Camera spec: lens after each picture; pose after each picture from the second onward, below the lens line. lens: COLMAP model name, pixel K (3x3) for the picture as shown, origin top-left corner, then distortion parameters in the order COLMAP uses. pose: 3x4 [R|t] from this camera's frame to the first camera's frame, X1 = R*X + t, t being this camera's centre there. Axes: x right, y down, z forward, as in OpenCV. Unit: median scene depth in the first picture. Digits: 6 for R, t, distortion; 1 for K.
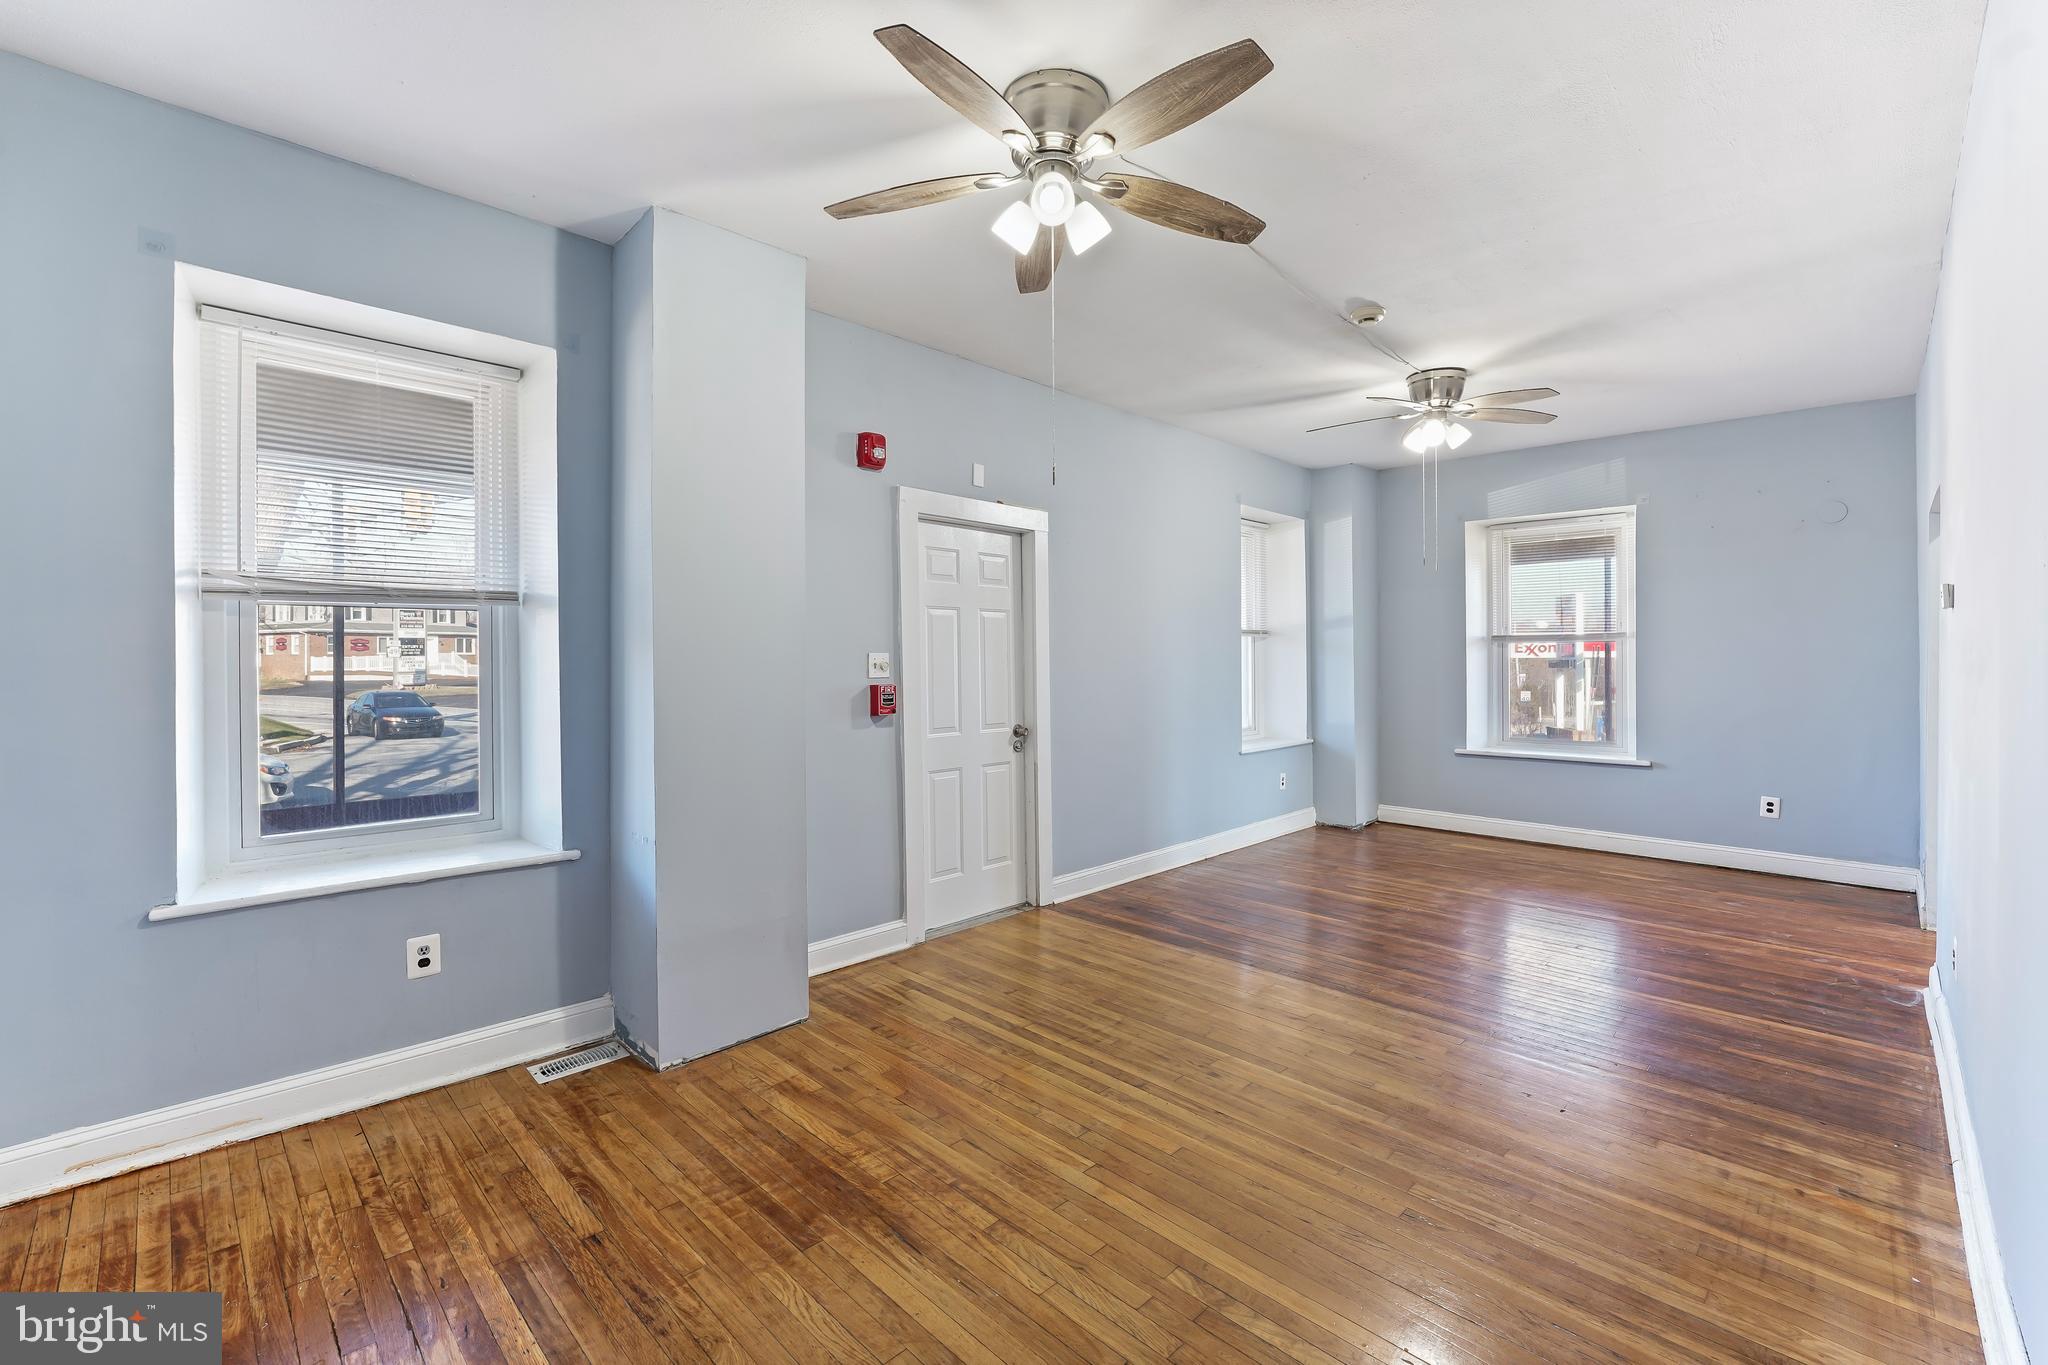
lens RADIAL K [[858.5, 0, 1017.2], [0, 858.5, 656.5], [0, 0, 1]] dist [-0.007882, -0.000272]
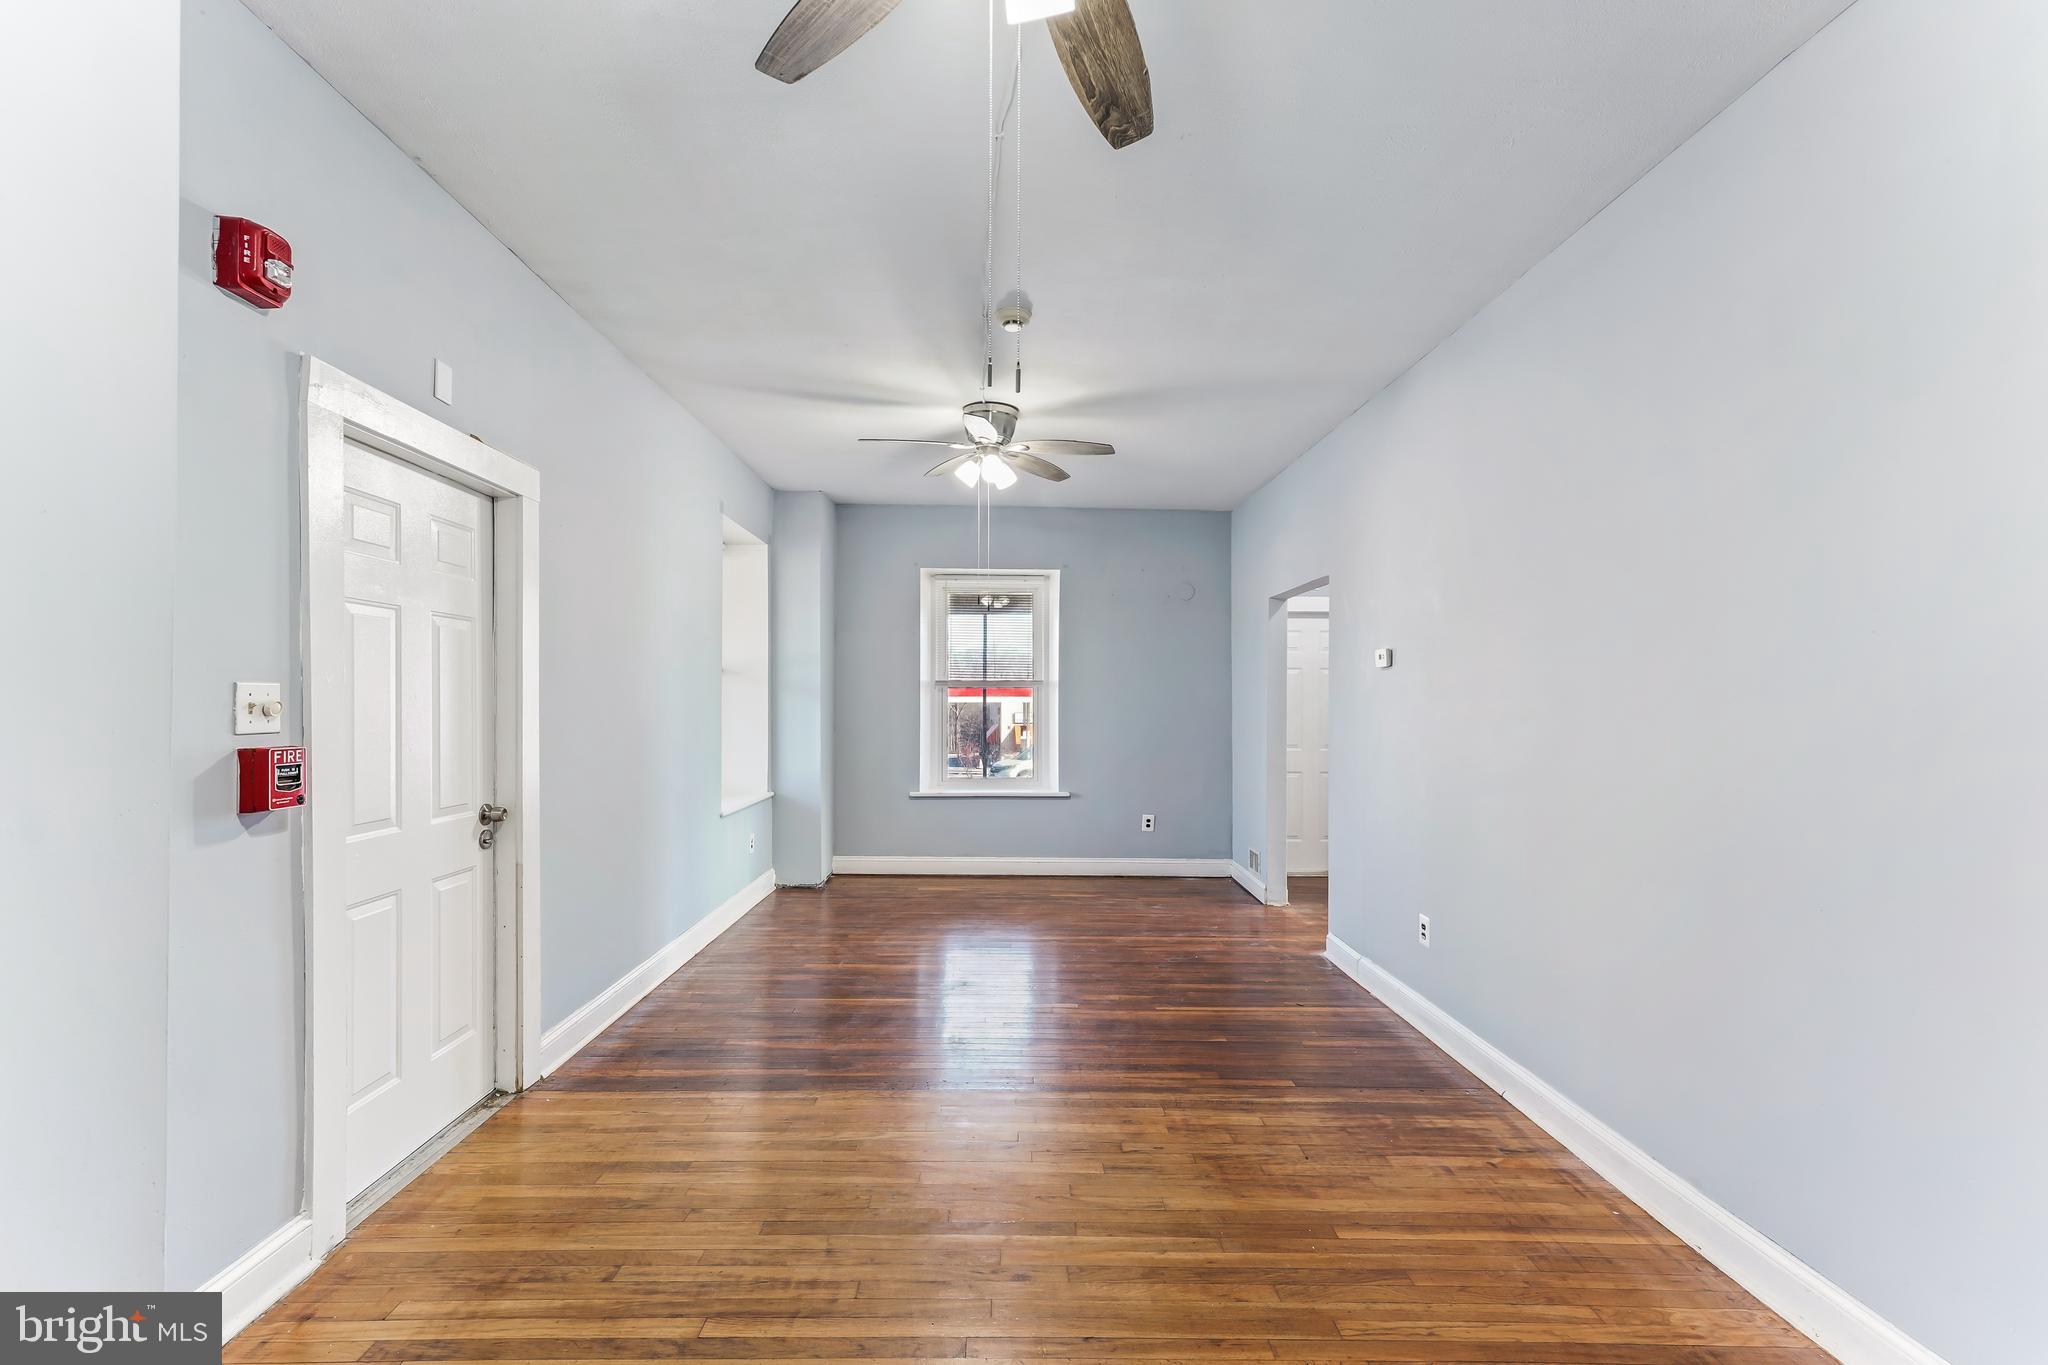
lens RADIAL K [[859.7, 0, 1015.3], [0, 859.7, 689.8], [0, 0, 1]] dist [0.008954, -0.000466]
pose [[0.699097, 0.017743, 0.714807, -0.209406], [-0.009113, 0.999832, -0.015906, 0.004056], [-0.714969, 0.004606, 0.699141, 0.344449]]
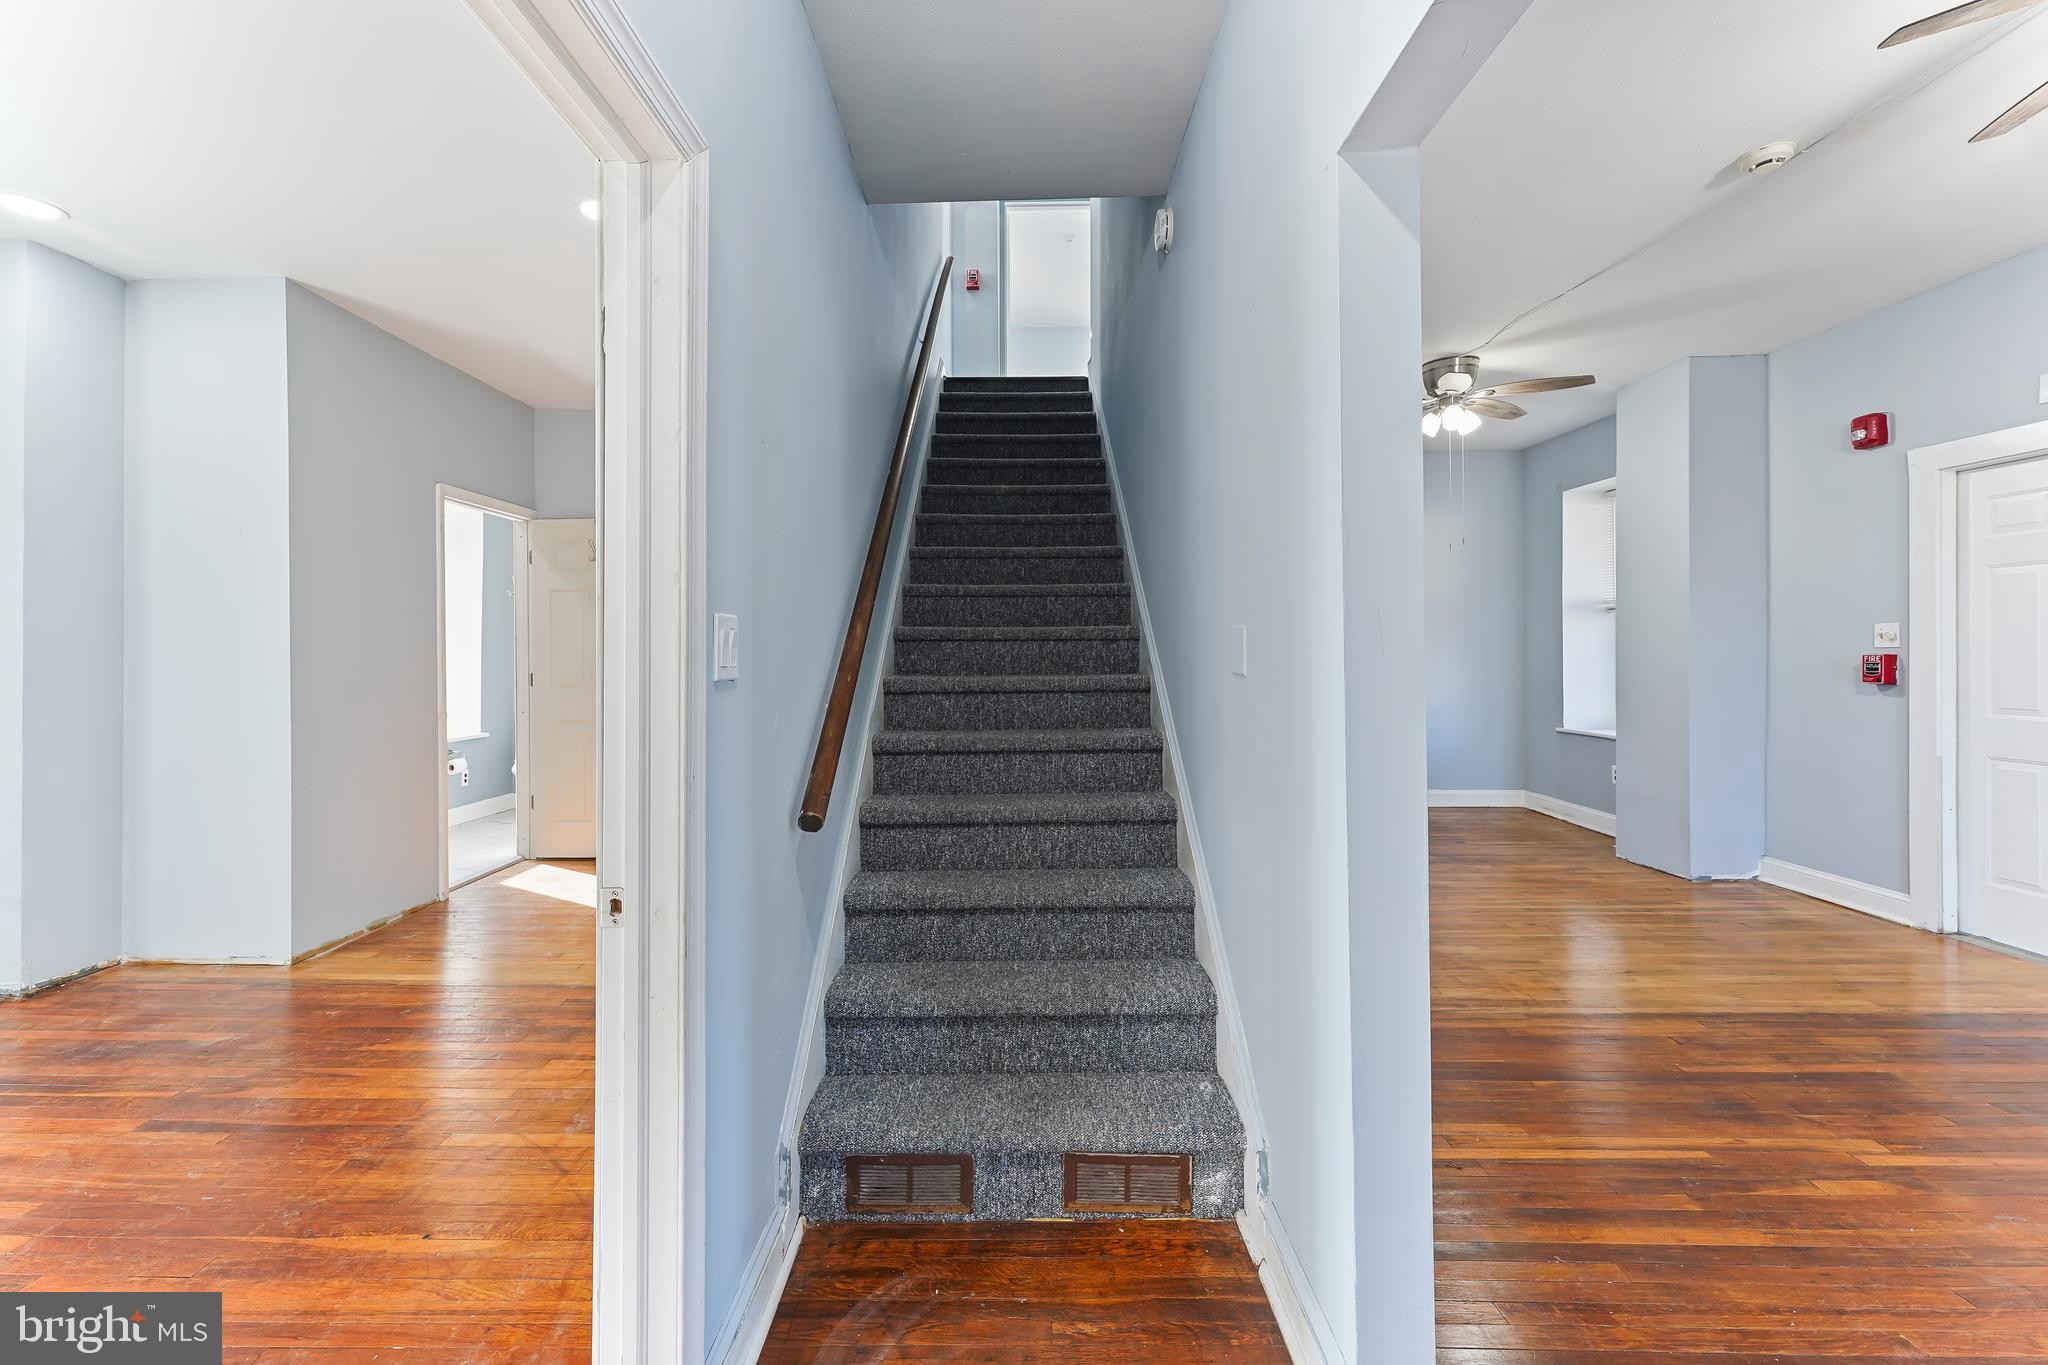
lens RADIAL K [[850.8, 0, 1018.5], [0, 850.8, 667.8], [0, 0, 1]] dist [0.001980, 0.000097]
pose [[-0.709263, 0.013362, -0.704817, 1.268490], [0.007166, 0.999905, 0.011744, 0.029050], [0.704907, 0.003279, -0.709292, 0.977258]]
